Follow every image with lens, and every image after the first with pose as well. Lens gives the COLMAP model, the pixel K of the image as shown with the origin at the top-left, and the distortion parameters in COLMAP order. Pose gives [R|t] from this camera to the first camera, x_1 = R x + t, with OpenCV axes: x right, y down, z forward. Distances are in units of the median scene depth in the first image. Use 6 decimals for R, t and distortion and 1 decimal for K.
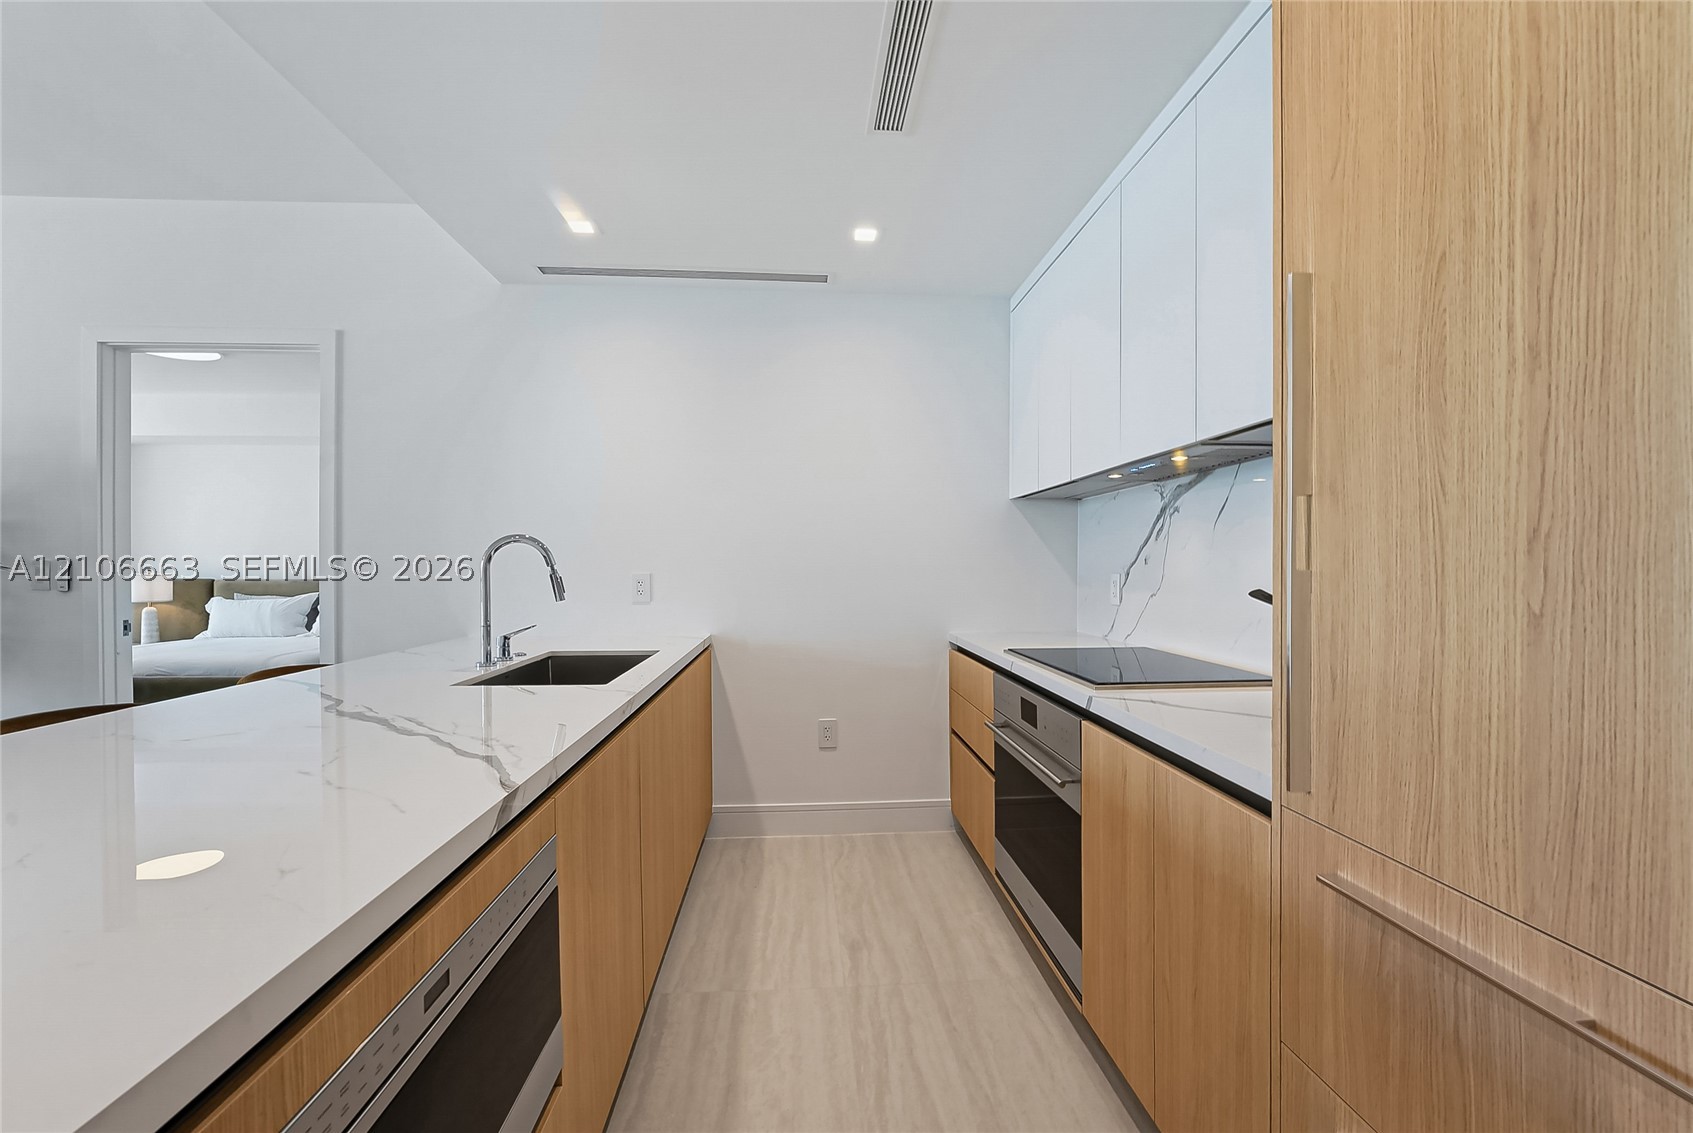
lens RADIAL K [[695.1, 0, 879.5], [0, 695.1, 569.3], [0, 0, 1]] dist [-0.047415, 0.000214]
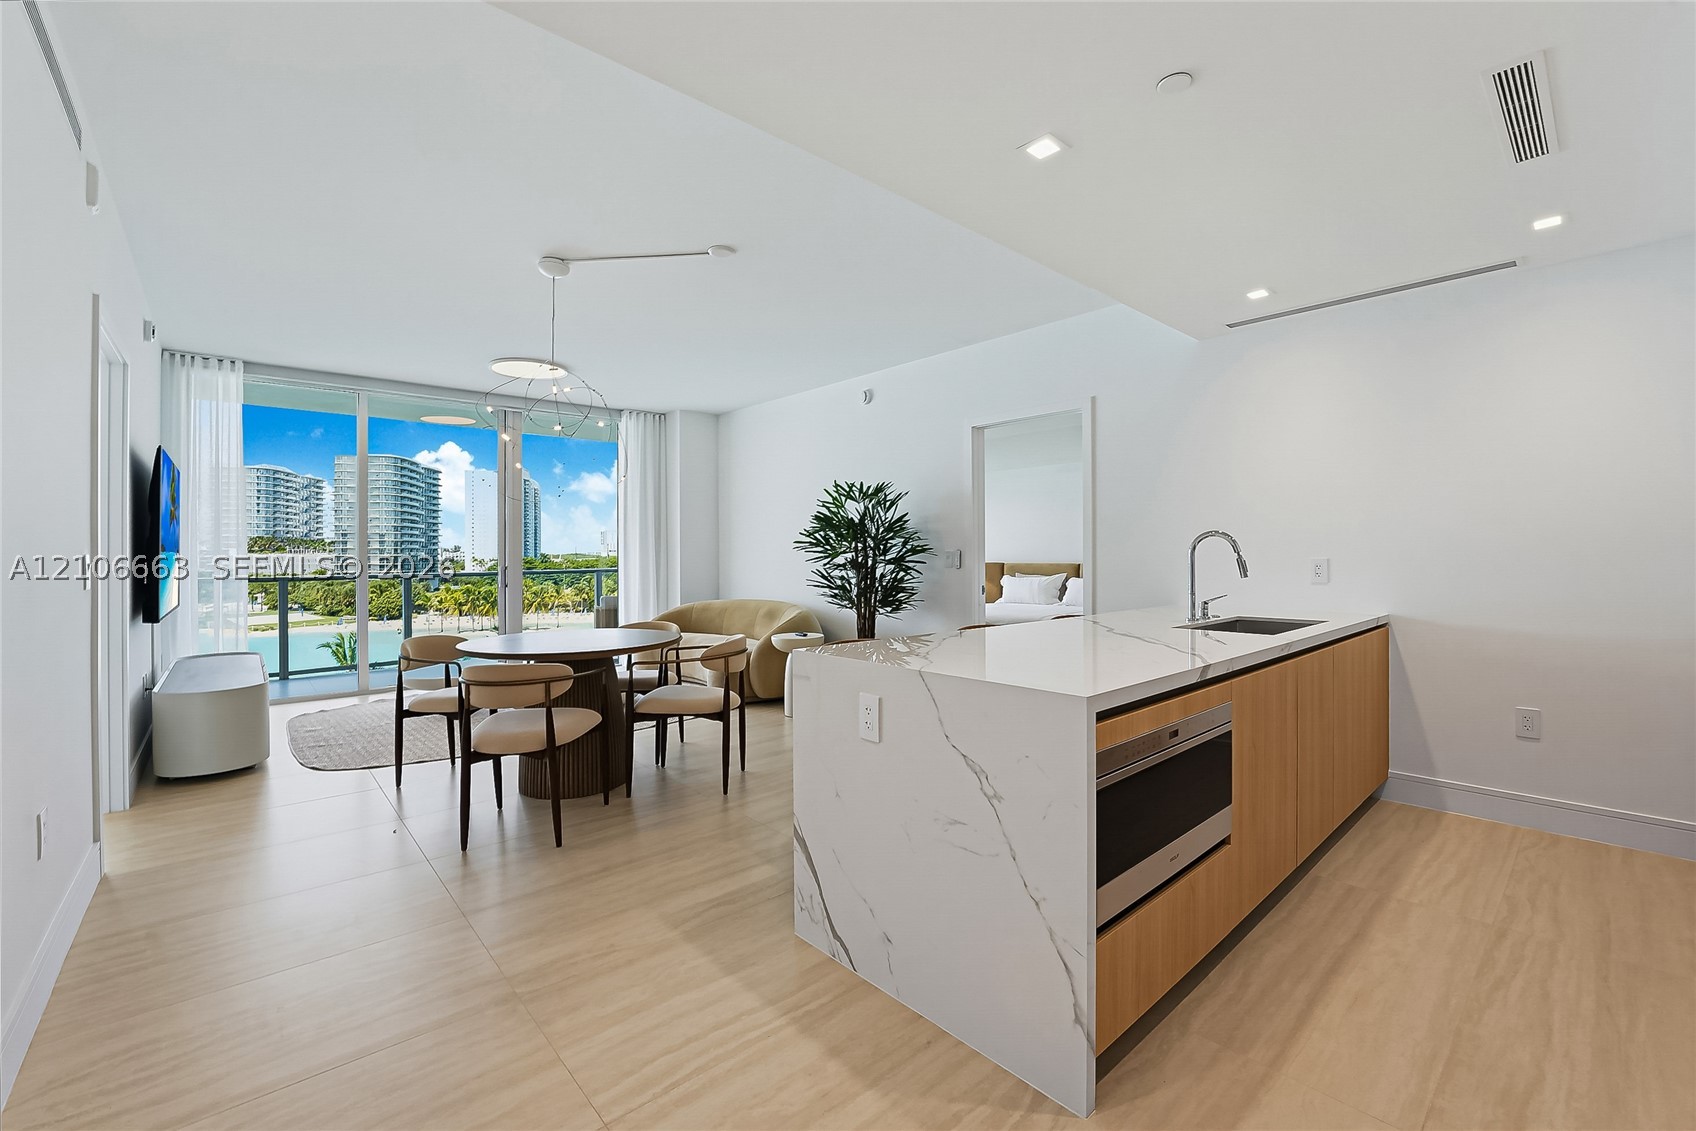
lens RADIAL K [[745.7, 0, 881.1], [0, 745.7, 555.4], [0, 0, 1]] dist [-0.004692, -0.000543]
pose [[0.613230, -0.004357, -0.789892, 0.239342], [0.004962, 0.999986, -0.001664, -0.000043], [0.789889, -0.002899, 0.613243, -0.434916]]
